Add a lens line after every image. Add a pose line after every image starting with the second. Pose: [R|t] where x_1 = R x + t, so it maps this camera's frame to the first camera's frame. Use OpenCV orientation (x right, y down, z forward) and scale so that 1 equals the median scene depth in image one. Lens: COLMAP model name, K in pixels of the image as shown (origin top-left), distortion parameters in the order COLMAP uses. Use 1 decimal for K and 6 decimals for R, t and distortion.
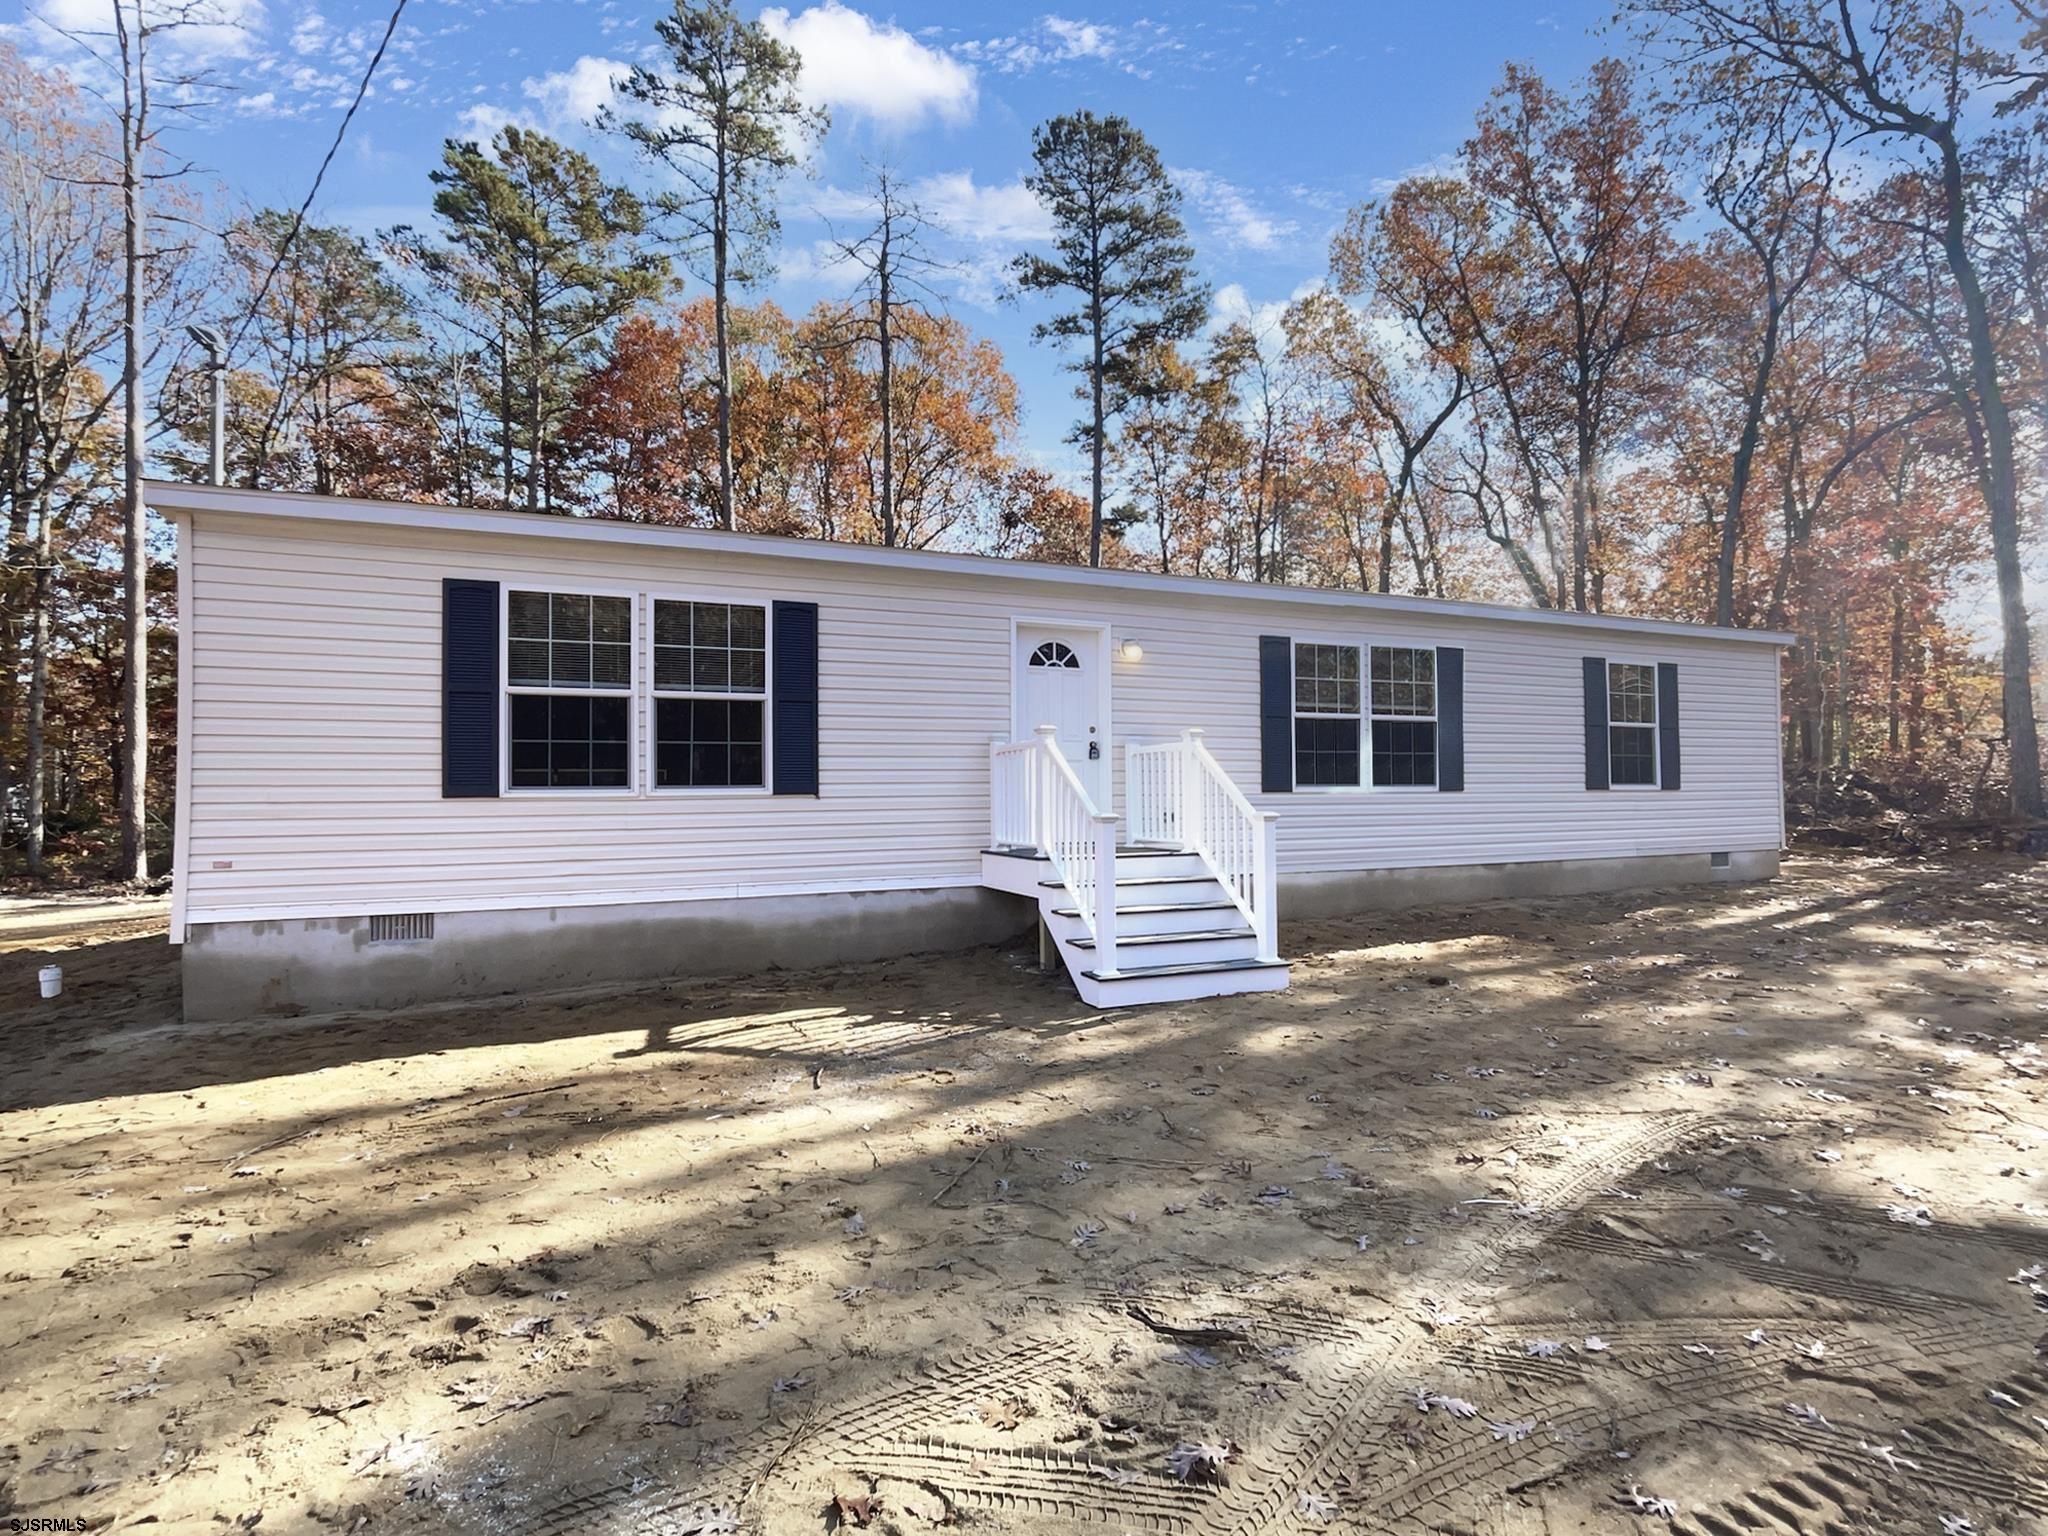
lens RADIAL K [[1016.0, 0, 941.1], [0, 1016.0, 779.2], [0, 0, 1]] dist [-0.006925, 0.002434]
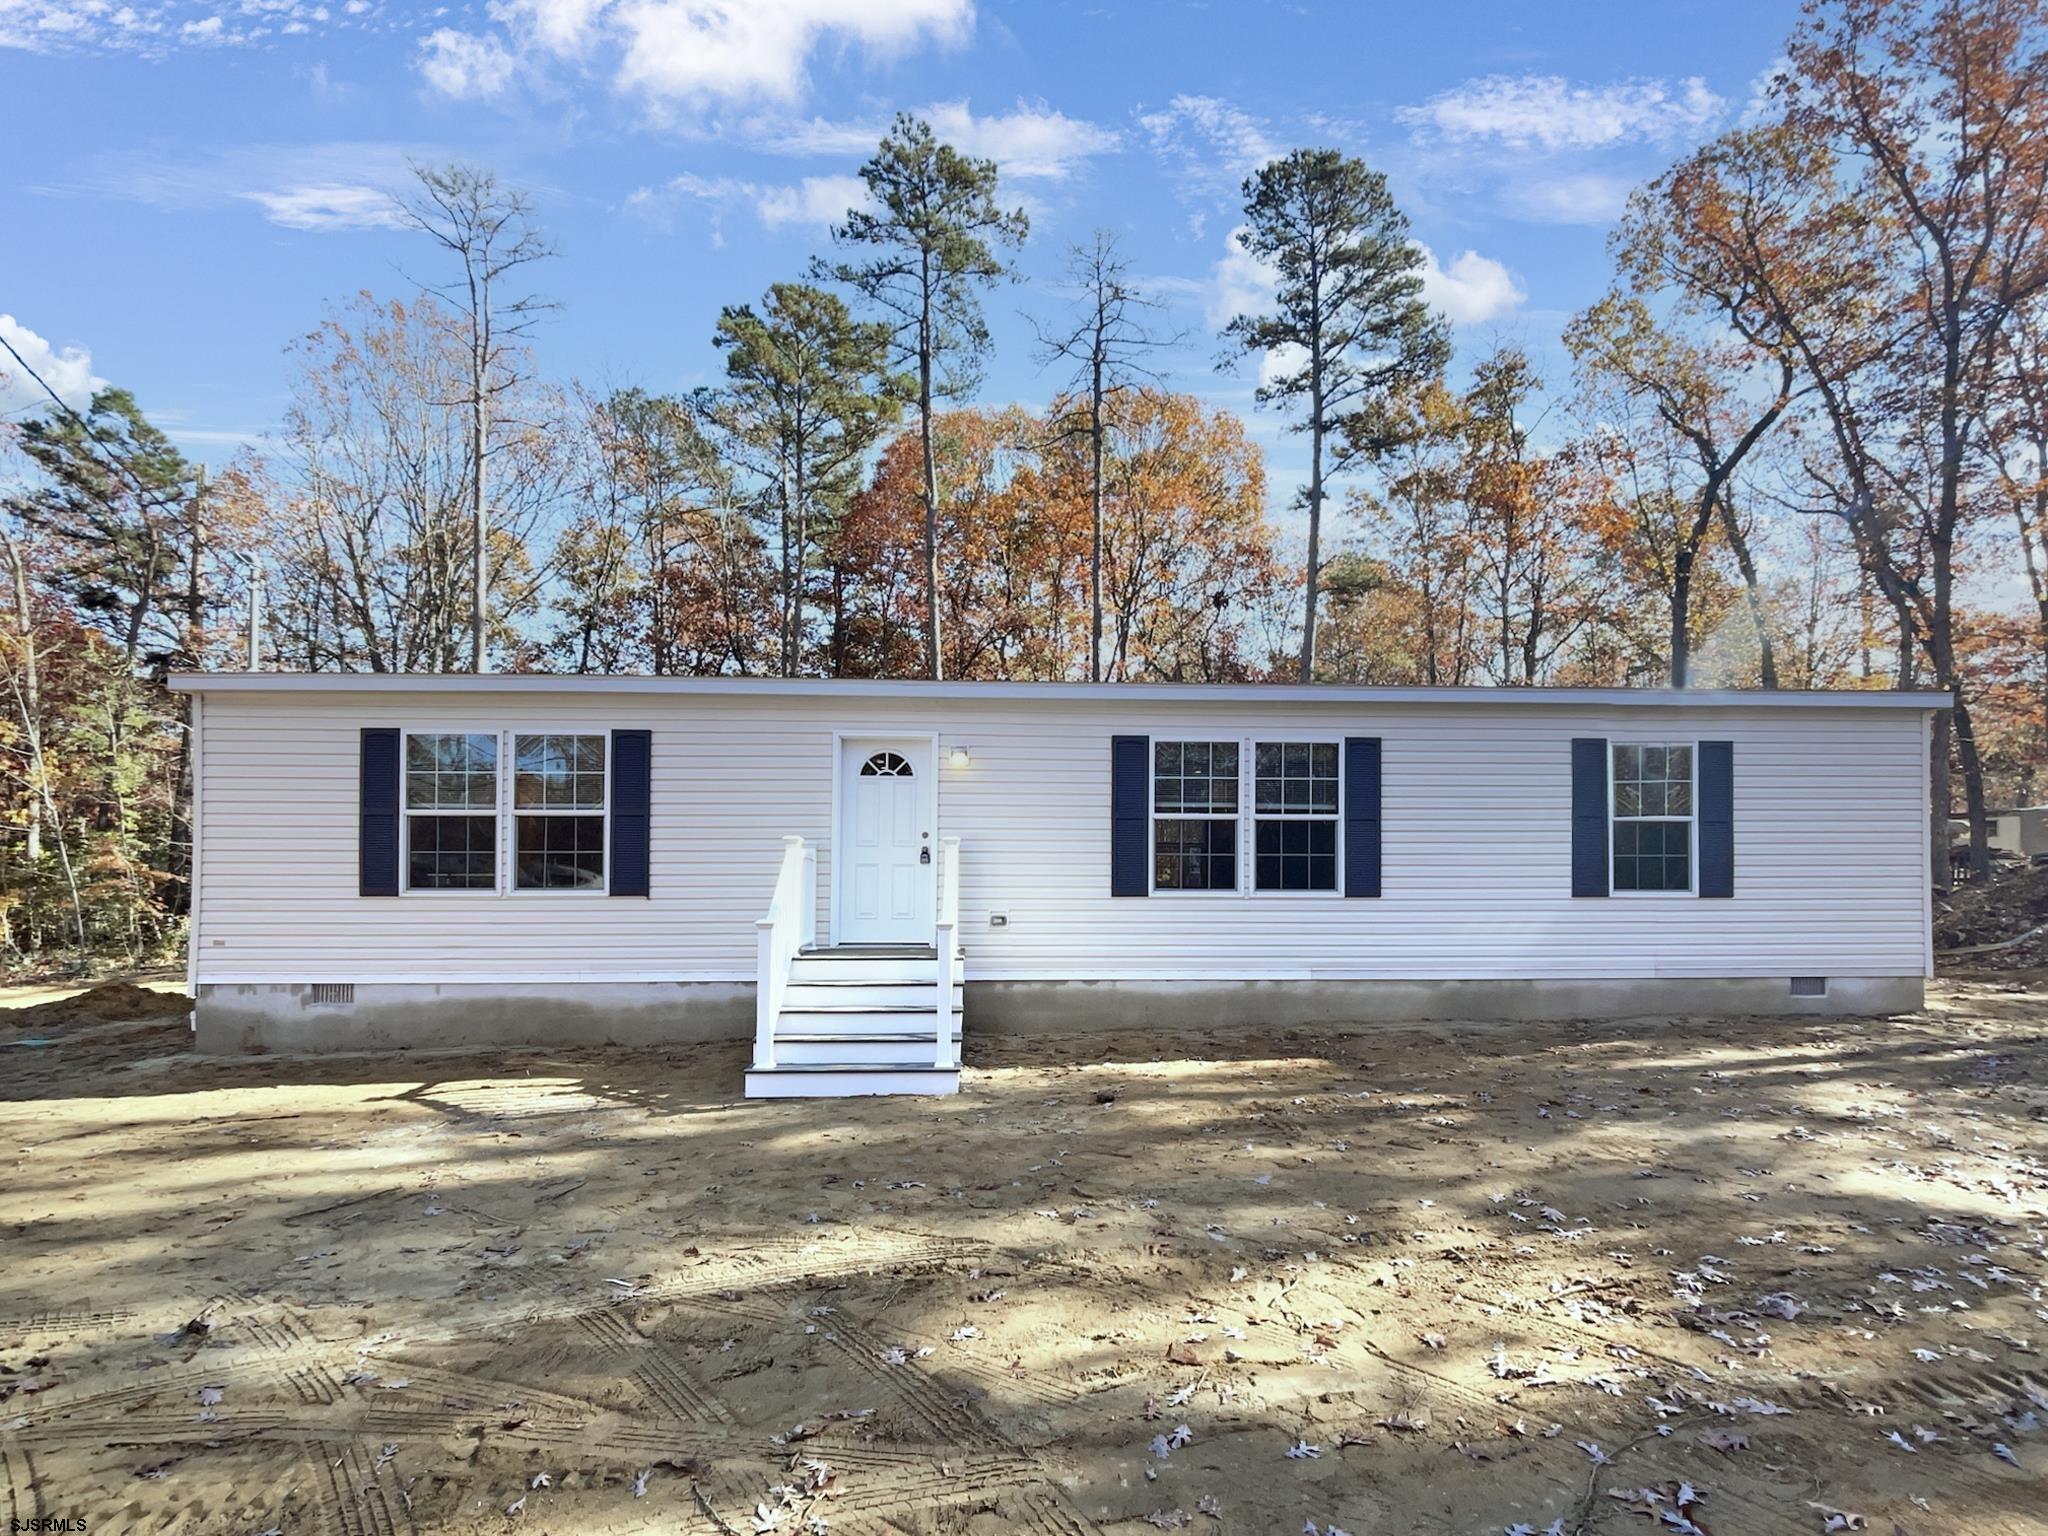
lens RADIAL K [[1016.0, 0, 989.0], [0, 1016.0, 886.4], [0, 0, 1]] dist [-0.006925, 0.002434]
pose [[0.937887, 0.010173, -0.346792, 0.640727], [-0.001624, 0.999688, 0.024934, -0.025180], [0.346937, -0.022822, 0.937611, 0.049082]]
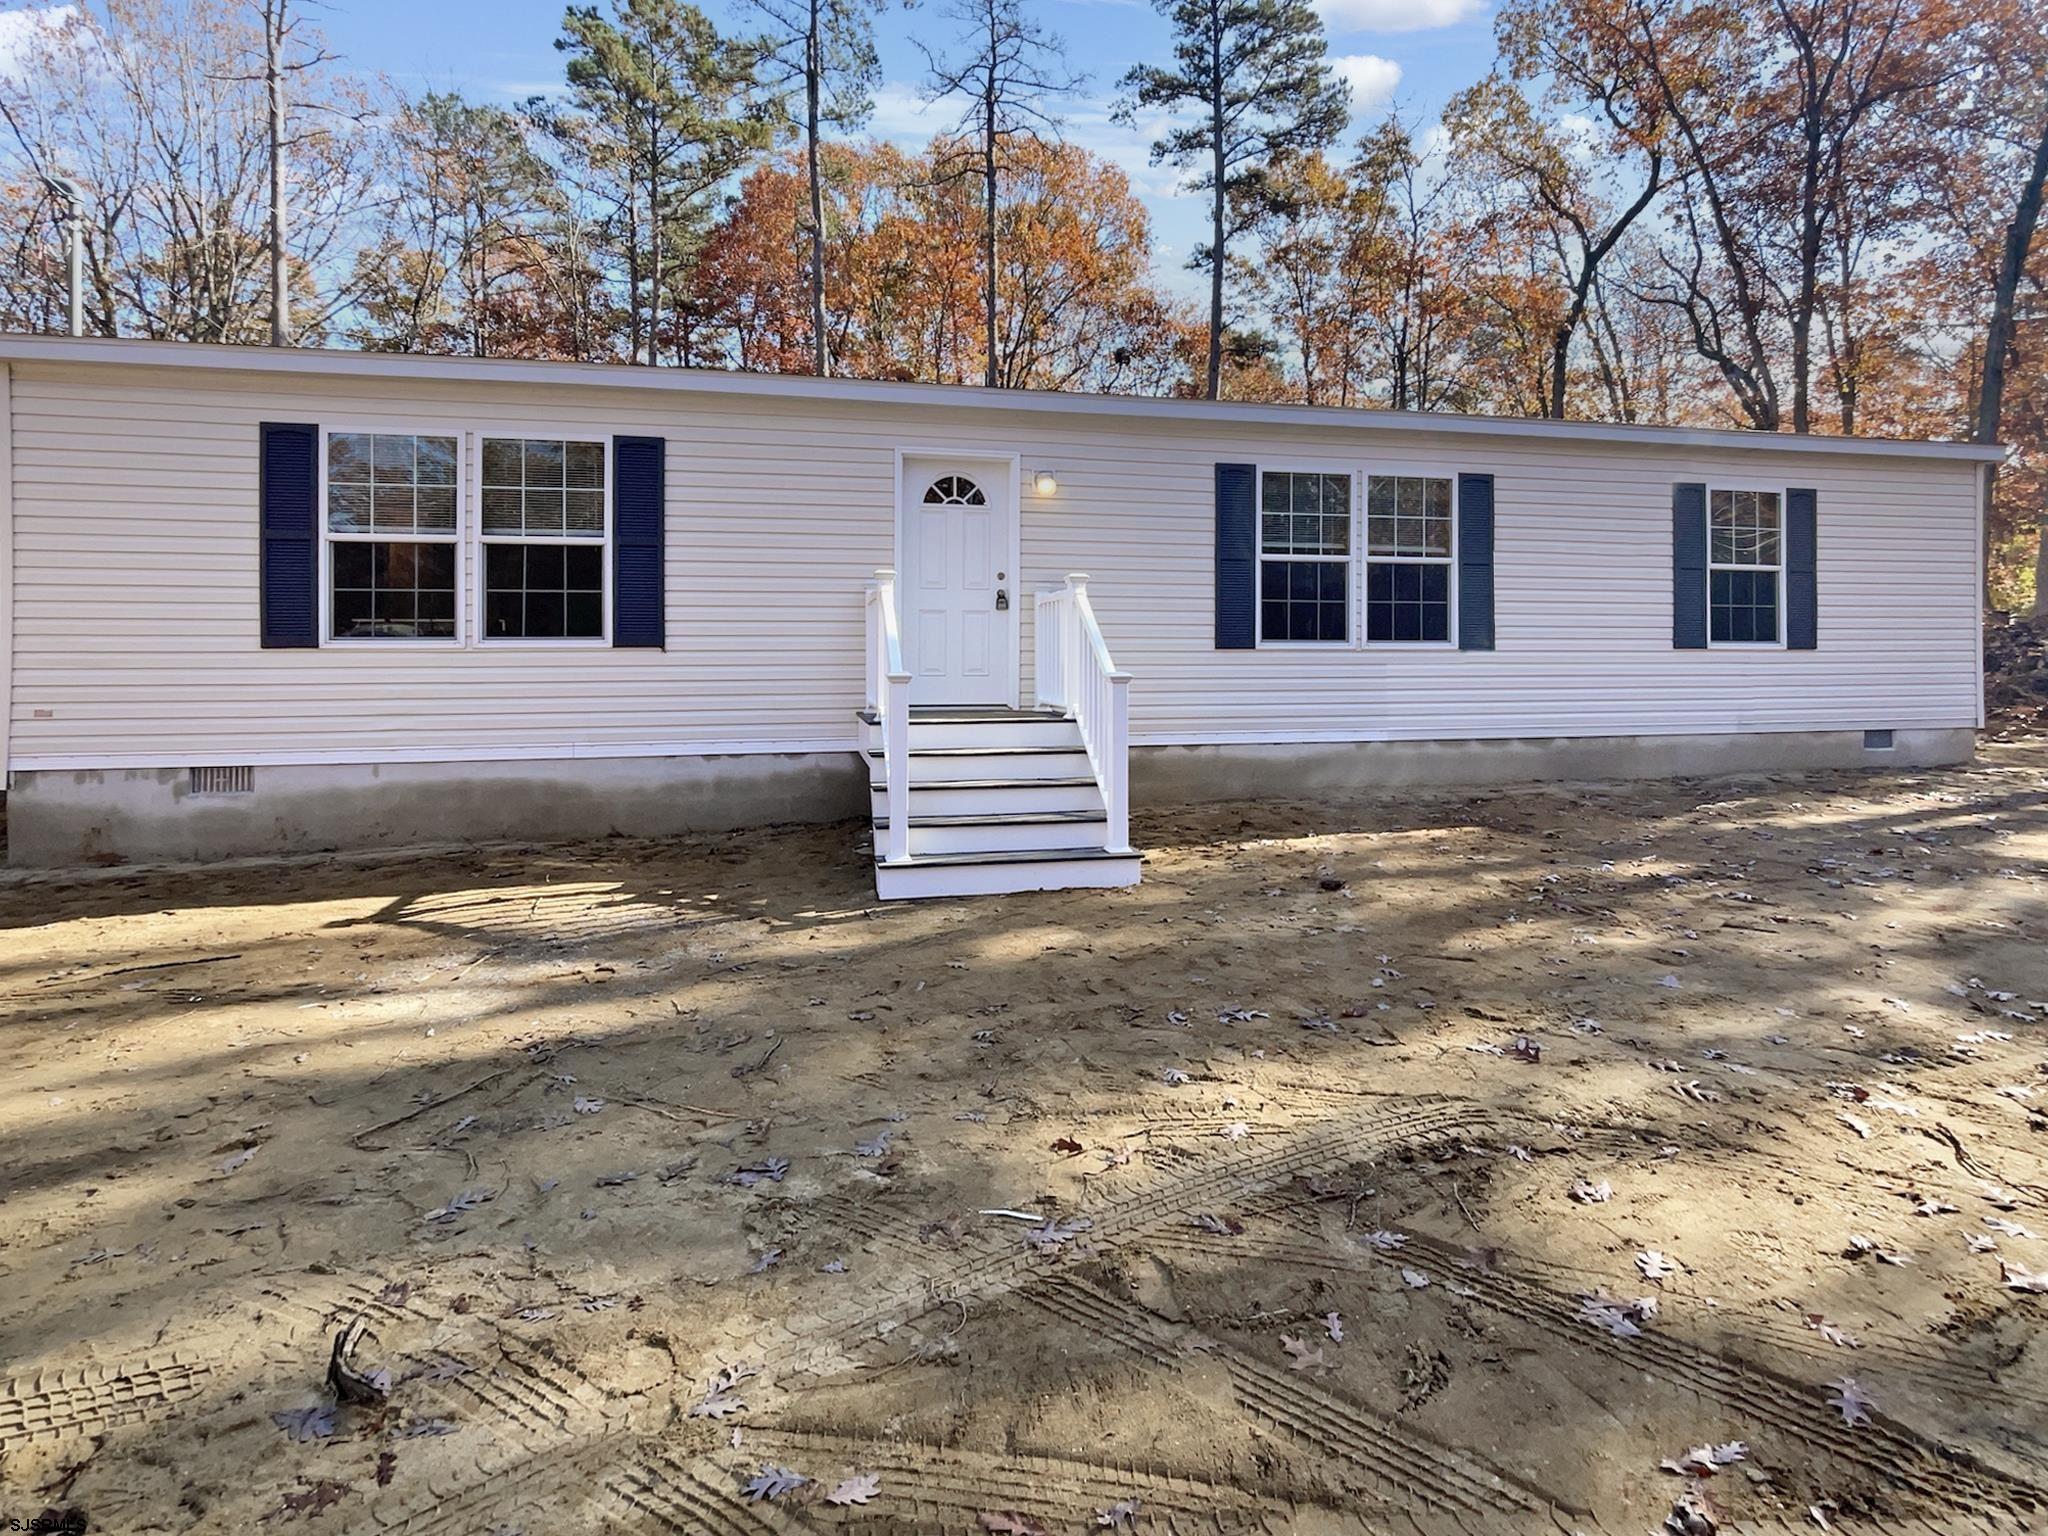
lens RADIAL K [[1016.0, 0, 964.9], [0, 1016.0, 664.8], [0, 0, 1]] dist [-0.006925, 0.002434]
pose [[0.983674, 0.009380, -0.179713, 0.309621], [-0.003871, 0.999512, 0.030984, 0.001206], [0.179916, -0.029783, 0.983231, 0.144577]]
